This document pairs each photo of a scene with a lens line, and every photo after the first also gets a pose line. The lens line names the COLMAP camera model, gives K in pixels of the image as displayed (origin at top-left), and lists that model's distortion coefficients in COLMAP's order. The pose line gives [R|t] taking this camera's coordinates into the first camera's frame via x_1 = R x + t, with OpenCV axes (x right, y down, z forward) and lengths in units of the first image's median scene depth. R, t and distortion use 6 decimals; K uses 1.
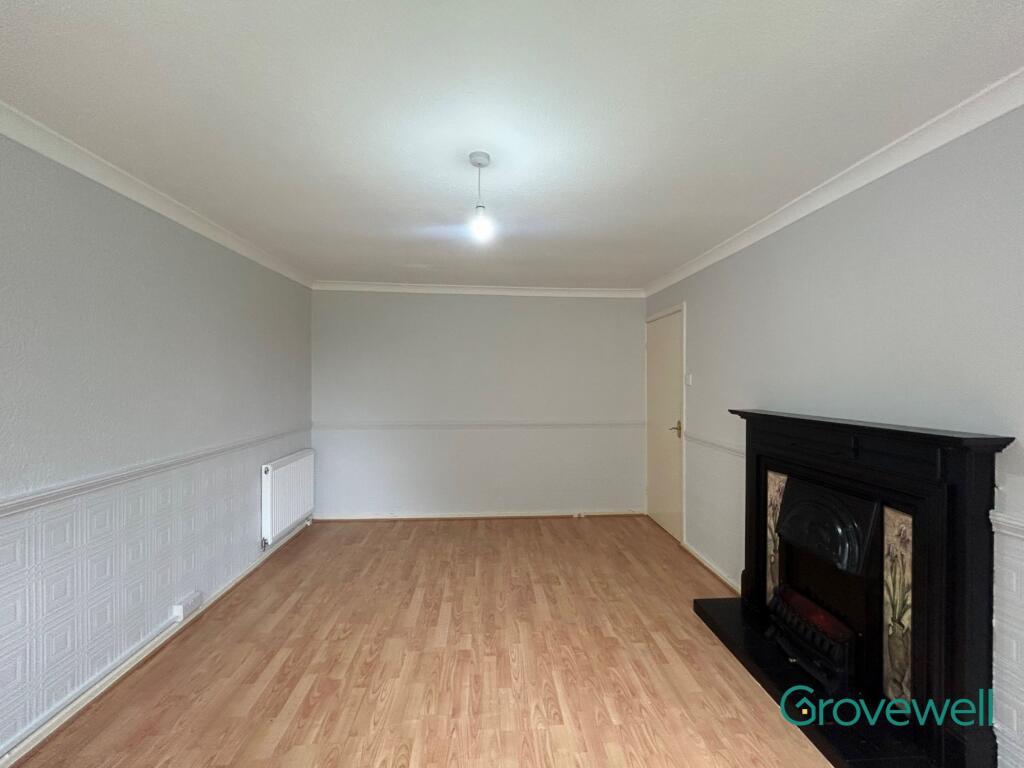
lens RADIAL K [[414.6, 0, 512.7], [0, 414.6, 381.4], [0, 0, 1]] dist [0.000826, 0.000212]
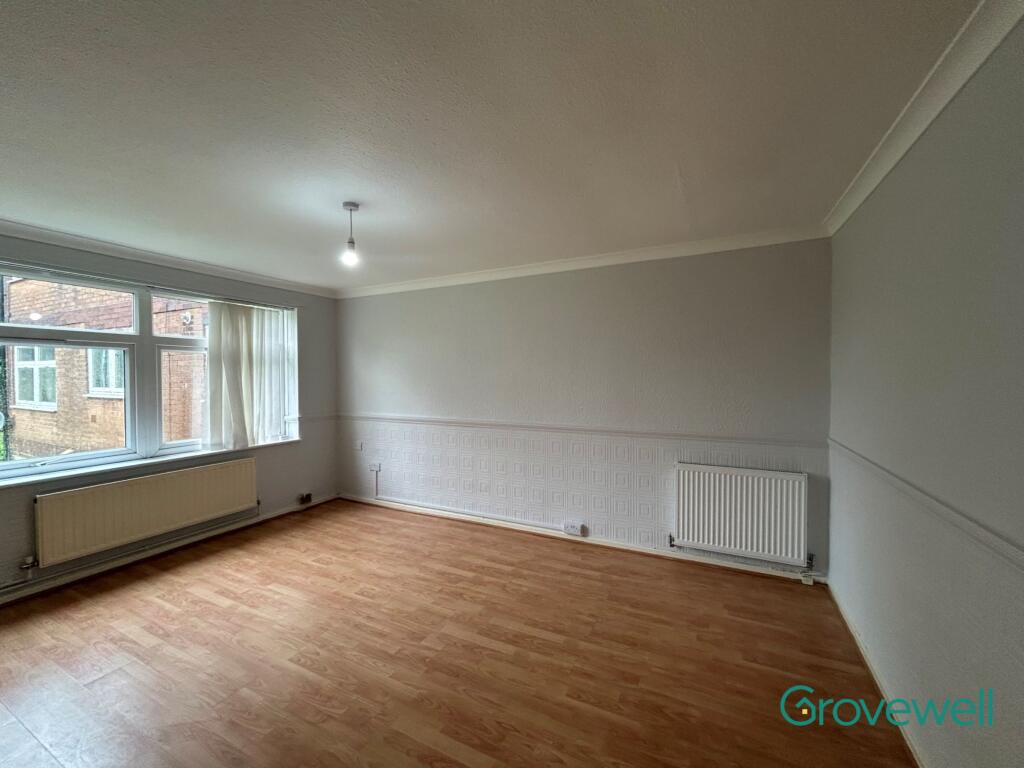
lens RADIAL K [[411.7, 0, 512.0], [0, 411.7, 384.0], [0, 0, 1]] dist [0.000233, 0.000161]
pose [[-0.505261, 0.014425, -0.862846, 0.621503], [0.001348, 0.999872, 0.015926, 0.001250], [0.862965, 0.006883, -0.505216, 1.646477]]
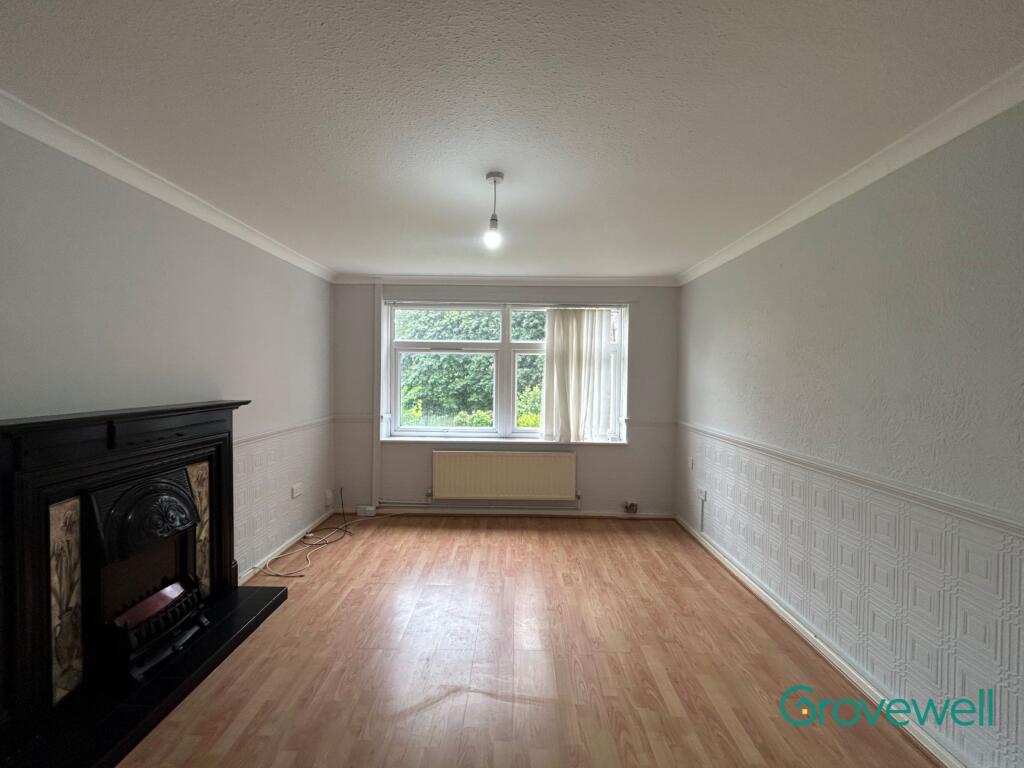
lens RADIAL K [[414.6, 0, 512.7], [0, 414.6, 381.4], [0, 0, 1]] dist [0.000826, 0.000212]
pose [[-0.997201, -0.017346, 0.072728, -0.168297], [-0.016196, 0.999735, 0.016379, -0.003969], [-0.072993, 0.015155, -0.997217, 1.673514]]
